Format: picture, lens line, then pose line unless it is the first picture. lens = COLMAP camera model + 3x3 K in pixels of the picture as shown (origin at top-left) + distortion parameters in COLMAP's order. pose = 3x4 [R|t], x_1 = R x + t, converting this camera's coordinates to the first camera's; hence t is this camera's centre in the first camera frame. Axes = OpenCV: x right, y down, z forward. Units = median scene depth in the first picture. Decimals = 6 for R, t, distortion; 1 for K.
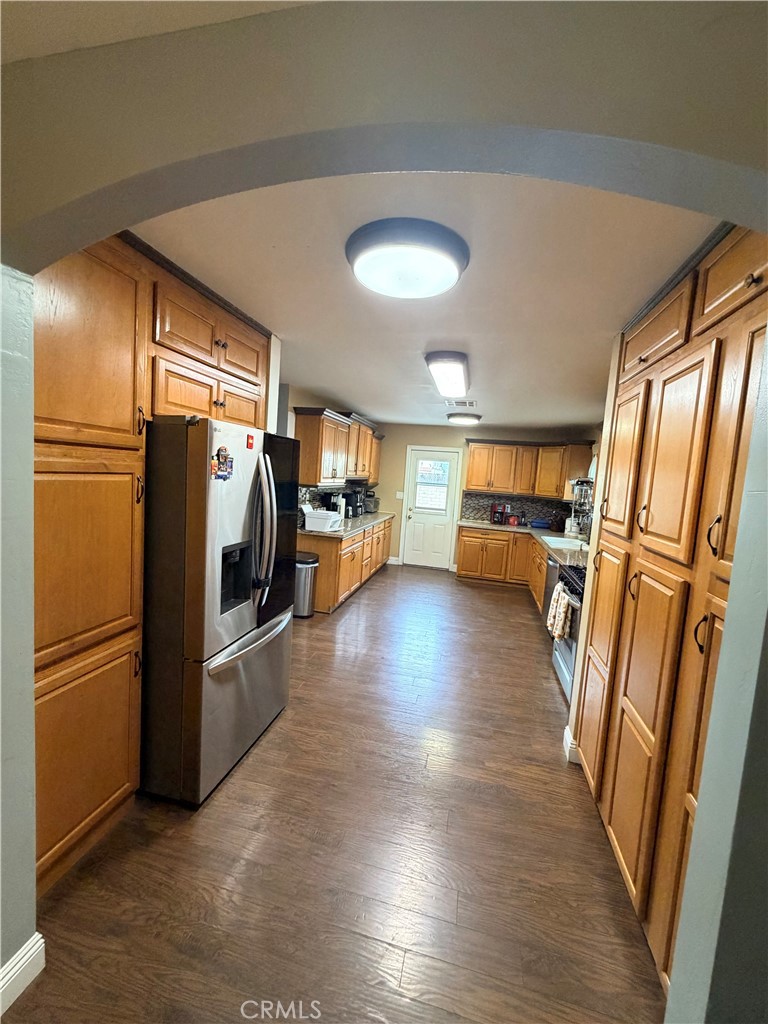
lens RADIAL K [[409.0, 0, 386.2], [0, 409.0, 509.4], [0, 0, 1]] dist [0.000343, 0.000014]
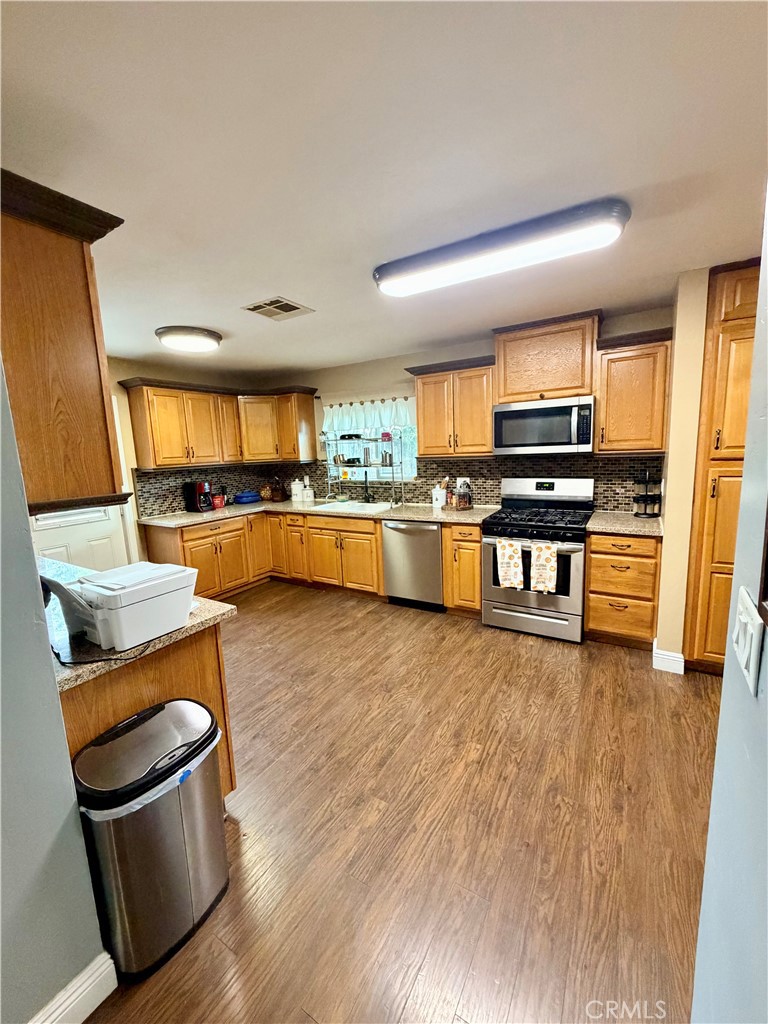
lens RADIAL K [[409.0, 0, 386.4], [0, 409.0, 509.1], [0, 0, 1]] dist [0.000343, 0.000014]
pose [[0.313809, -0.227221, 0.921897, -0.276668], [0.143934, 0.971107, 0.190355, -0.056261], [-0.938513, 0.072957, 0.337447, 0.512798]]
